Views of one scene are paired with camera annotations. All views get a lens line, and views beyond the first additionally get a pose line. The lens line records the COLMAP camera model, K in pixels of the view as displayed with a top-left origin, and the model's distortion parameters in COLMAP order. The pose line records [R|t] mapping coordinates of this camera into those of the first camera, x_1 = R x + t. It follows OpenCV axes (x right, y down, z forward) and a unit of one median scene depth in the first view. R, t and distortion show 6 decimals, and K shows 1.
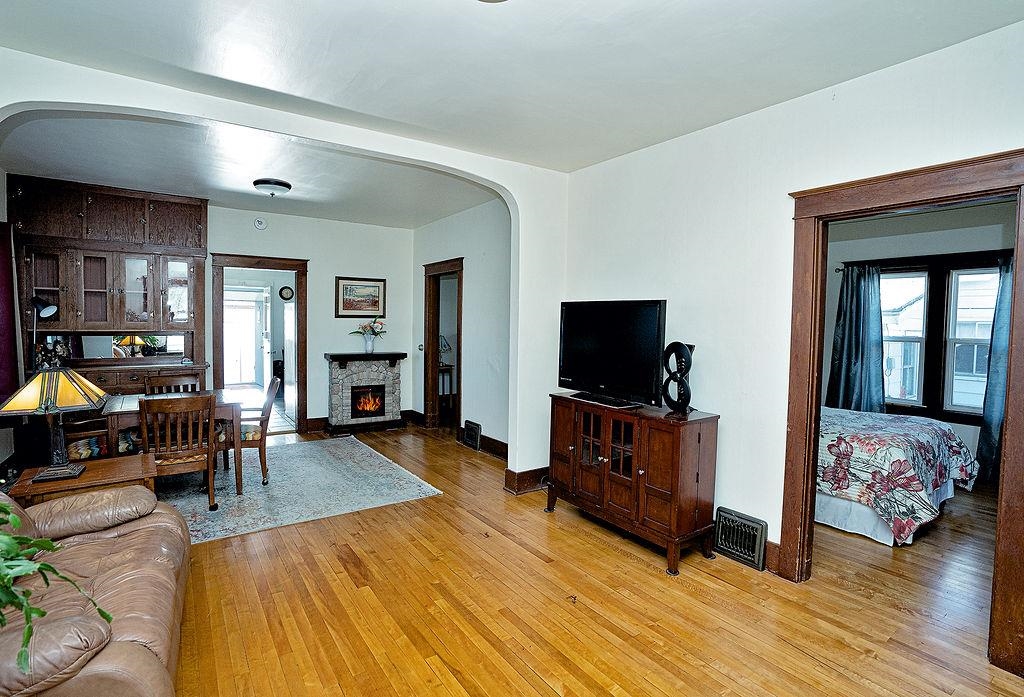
lens RADIAL K [[498.8, 0, 511.1], [0, 498.8, 342.8], [0, 0, 1]] dist [-0.042751, 0.001159]
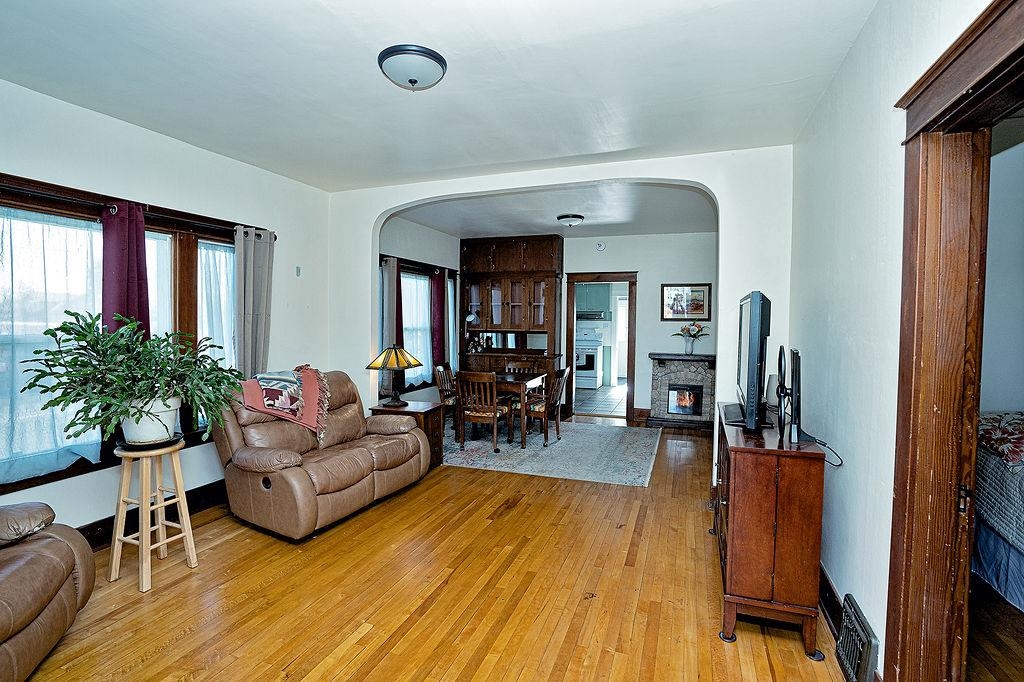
lens RADIAL K [[471.0, 0, 514.2], [0, 471.0, 343.4], [0, 0, 1]] dist [-0.019955, 0.000437]
pose [[0.582267, 0.024819, -0.812618, 0.442030], [-0.031710, 0.999467, 0.007804, 0.002294], [0.812379, 0.021224, 0.582744, 0.171502]]
